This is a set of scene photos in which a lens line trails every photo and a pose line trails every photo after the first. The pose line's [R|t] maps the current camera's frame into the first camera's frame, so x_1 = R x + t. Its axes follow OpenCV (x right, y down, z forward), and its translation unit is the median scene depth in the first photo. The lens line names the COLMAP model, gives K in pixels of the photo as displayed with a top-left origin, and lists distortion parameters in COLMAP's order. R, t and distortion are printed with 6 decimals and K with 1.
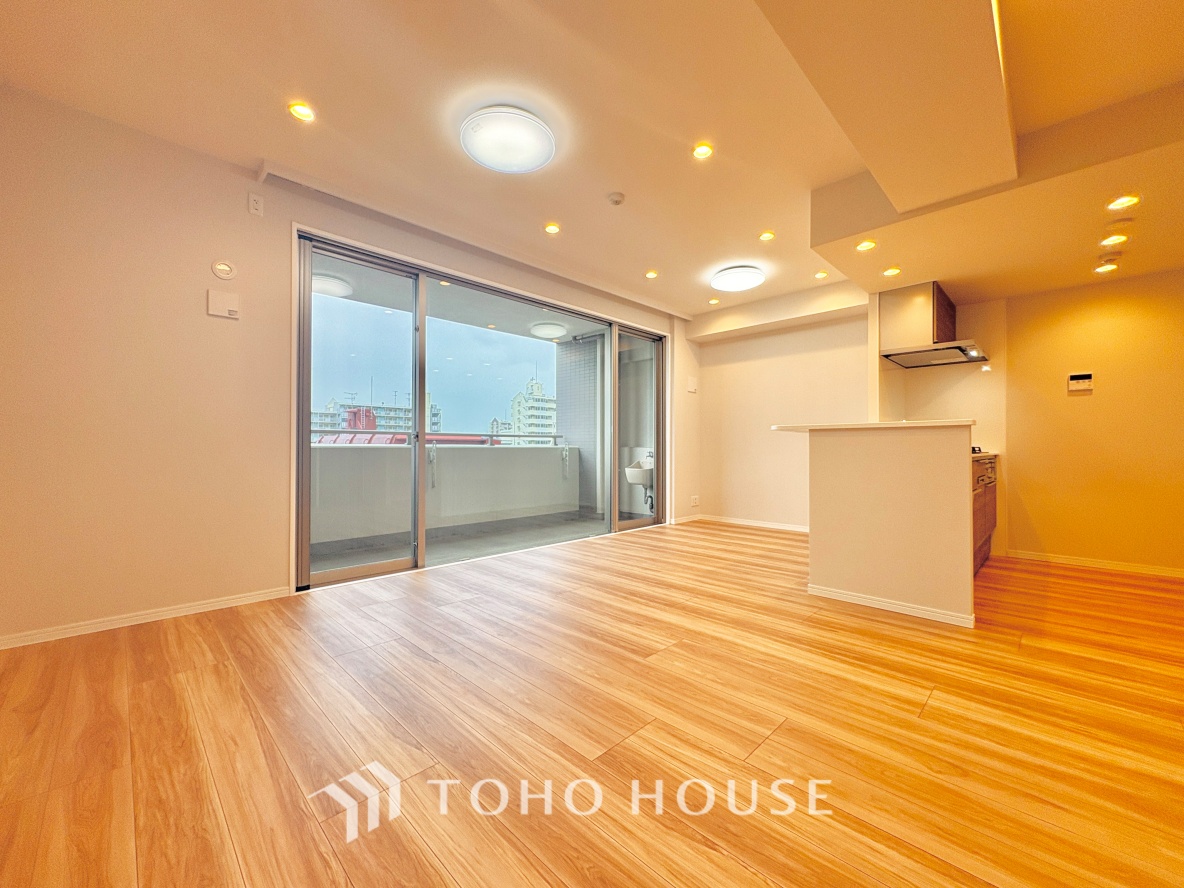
lens RADIAL K [[472.1, 0, 591.9], [0, 472.1, 444.4], [0, 0, 1]] dist [-0.000691, 0.000486]
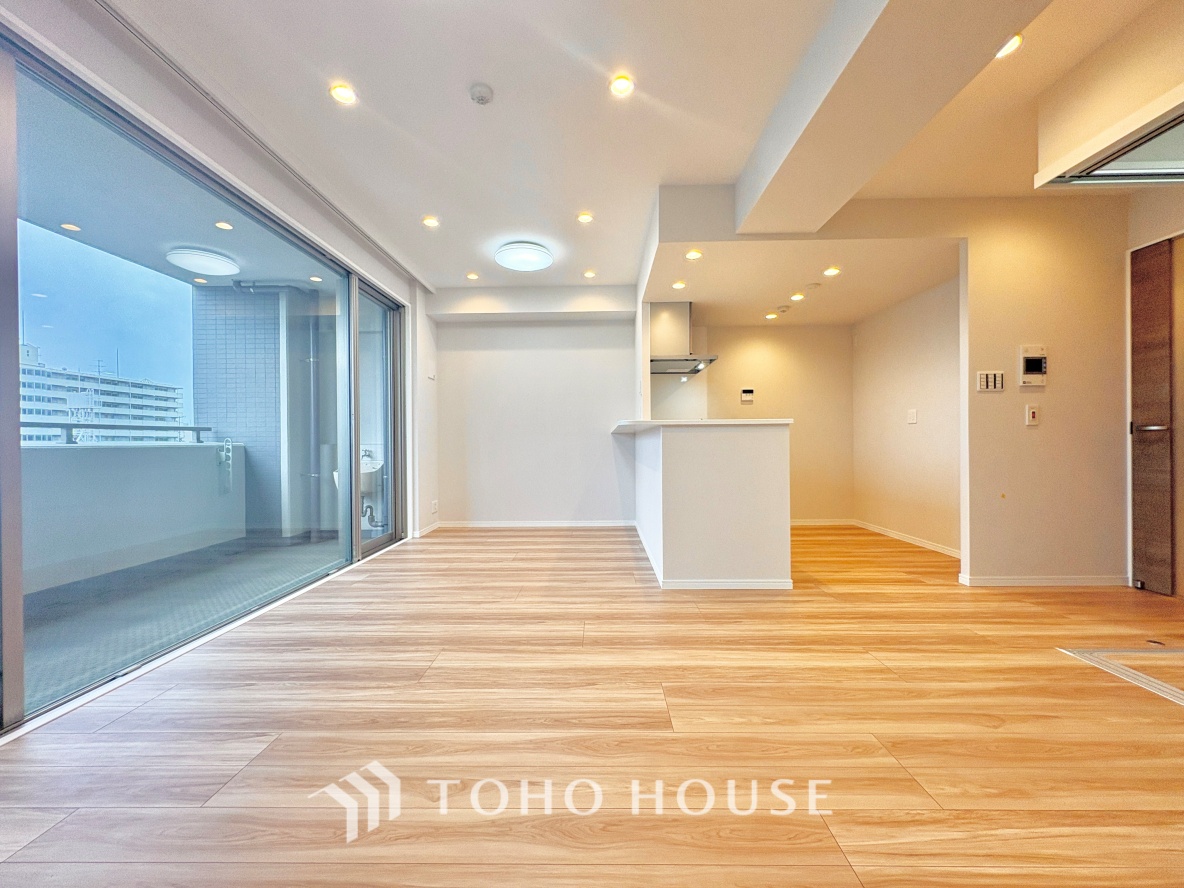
lens RADIAL K [[472.1, 0, 592.0], [0, 472.1, 444.2], [0, 0, 1]] dist [-0.000691, 0.000486]
pose [[0.721499, -0.008835, 0.692359, -0.342631], [0.002939, 0.999949, 0.009697, -0.000957], [-0.692409, -0.004962, 0.721488, 0.391366]]
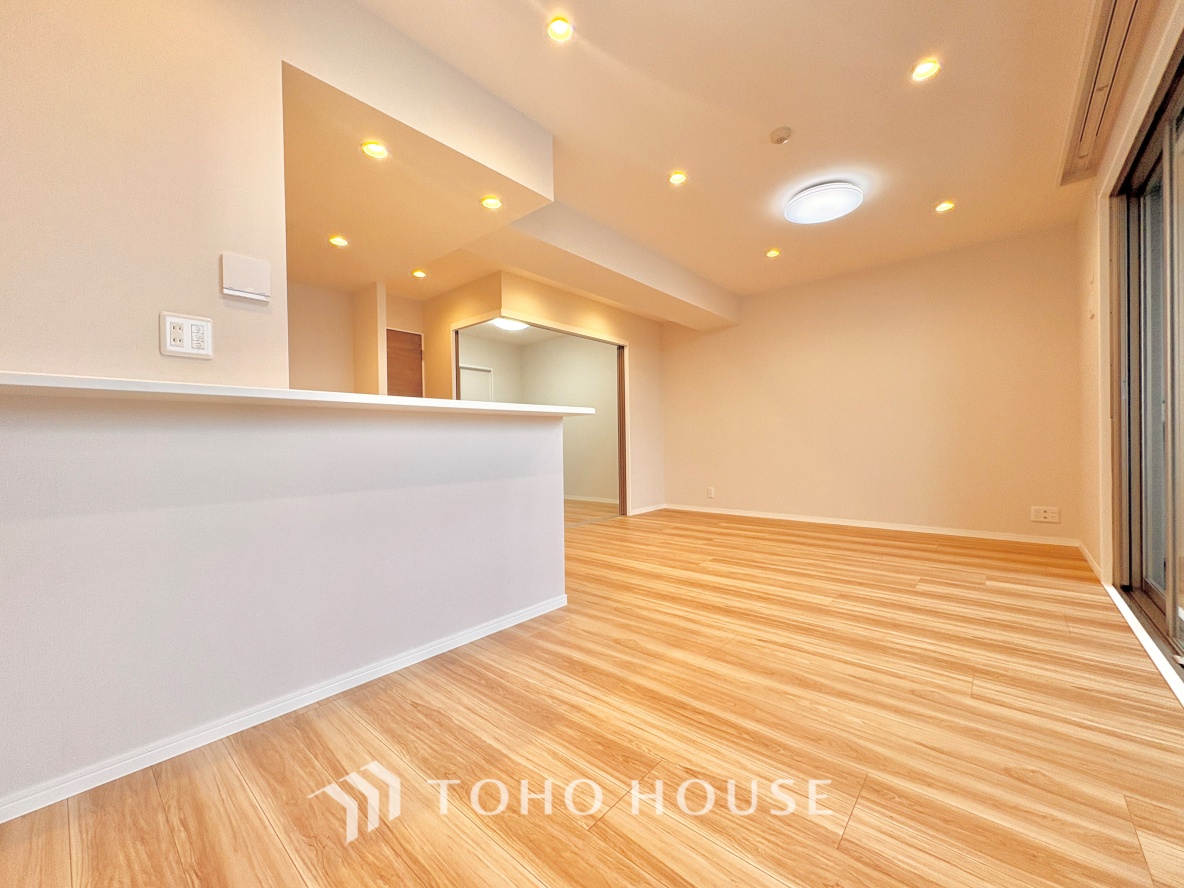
lens RADIAL K [[472.1, 0, 591.8], [0, 472.1, 440.5], [0, 0, 1]] dist [-0.000691, 0.000486]
pose [[-0.997818, 0.014094, -0.064500, 0.472661], [0.014839, 0.999828, -0.011087, 0.022599], [0.064332, -0.012020, -0.997856, 1.911446]]
